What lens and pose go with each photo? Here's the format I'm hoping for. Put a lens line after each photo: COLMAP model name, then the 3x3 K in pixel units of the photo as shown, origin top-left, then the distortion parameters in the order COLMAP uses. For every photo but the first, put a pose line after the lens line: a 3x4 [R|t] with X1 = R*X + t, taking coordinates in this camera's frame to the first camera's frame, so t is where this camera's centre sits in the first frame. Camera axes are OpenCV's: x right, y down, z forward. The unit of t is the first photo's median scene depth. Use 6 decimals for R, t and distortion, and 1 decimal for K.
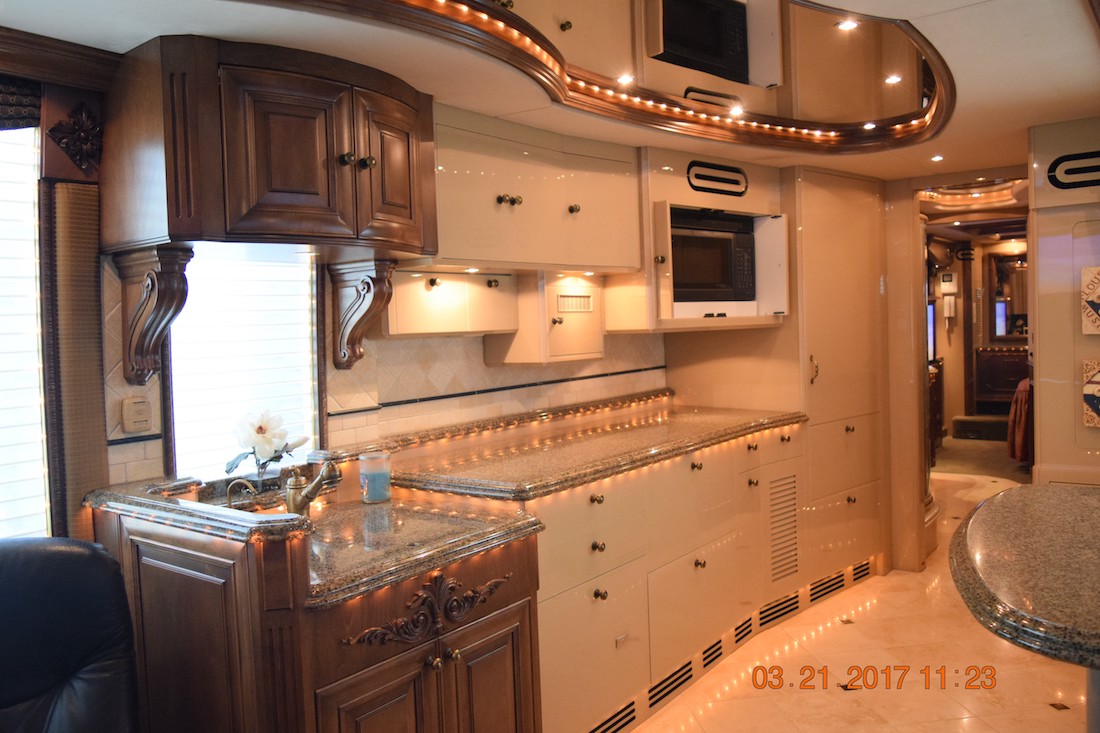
lens RADIAL K [[850.7, 0, 550.2], [0, 850.7, 361.6], [0, 0, 1]] dist [-0.021372, 0.016790]
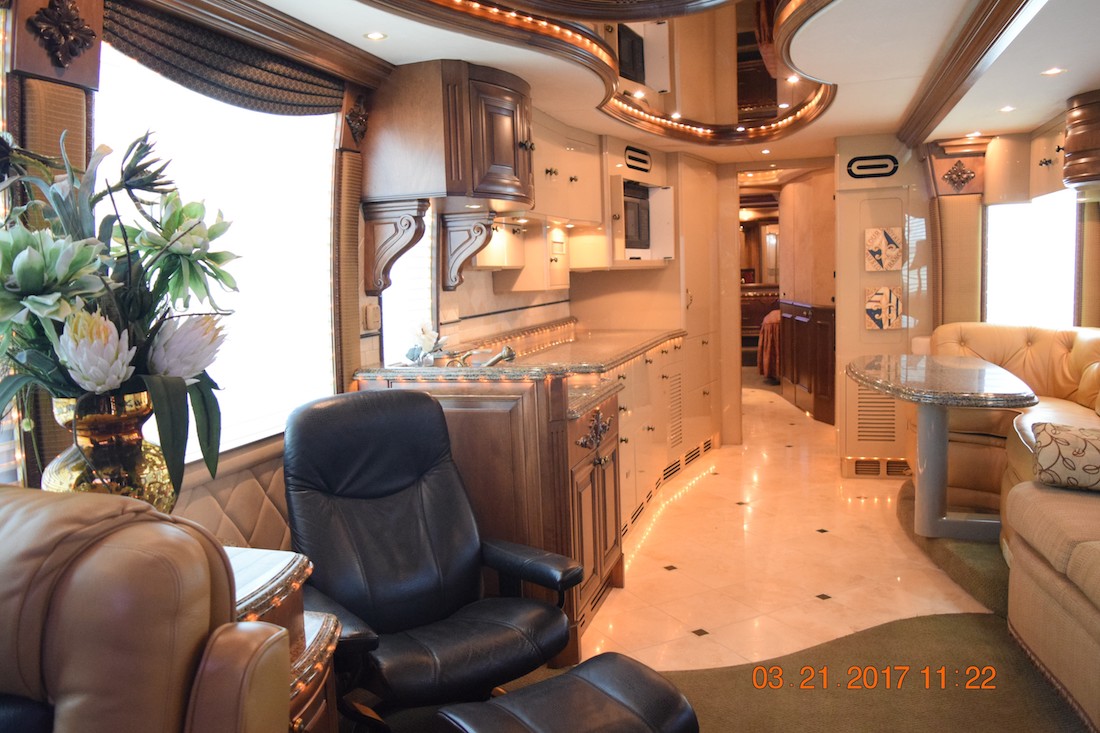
lens RADIAL K [[850.7, 0, 550.2], [0, 850.7, 361.6], [0, 0, 1]] dist [-0.021372, 0.016790]
pose [[0.939922, -0.032231, 0.339865, -0.455666], [0.016332, 0.998639, 0.049538, 0.046909], [-0.340999, -0.041011, 0.939169, -0.289380]]
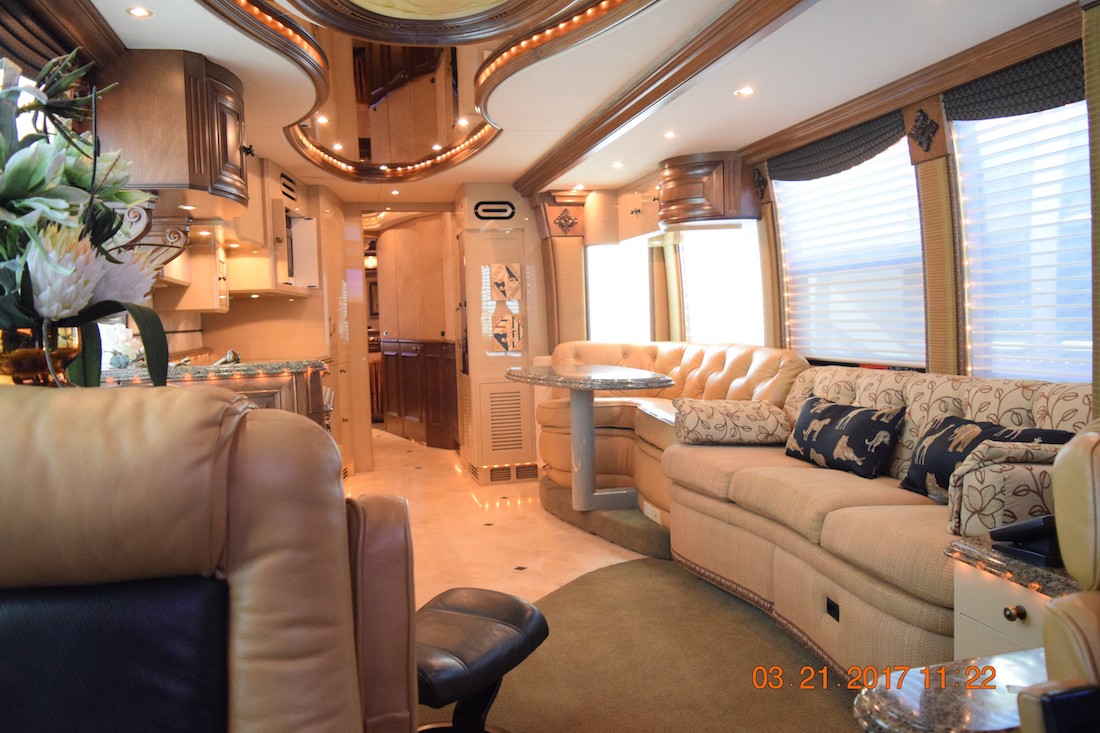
lens RADIAL K [[850.7, 0, 550.2], [0, 850.7, 361.6], [0, 0, 1]] dist [-0.021372, 0.016790]
pose [[0.629001, -0.022999, 0.777065, -0.686623], [0.045631, 0.998931, -0.007370, 0.113130], [-0.776065, 0.040094, 0.629378, -0.231648]]
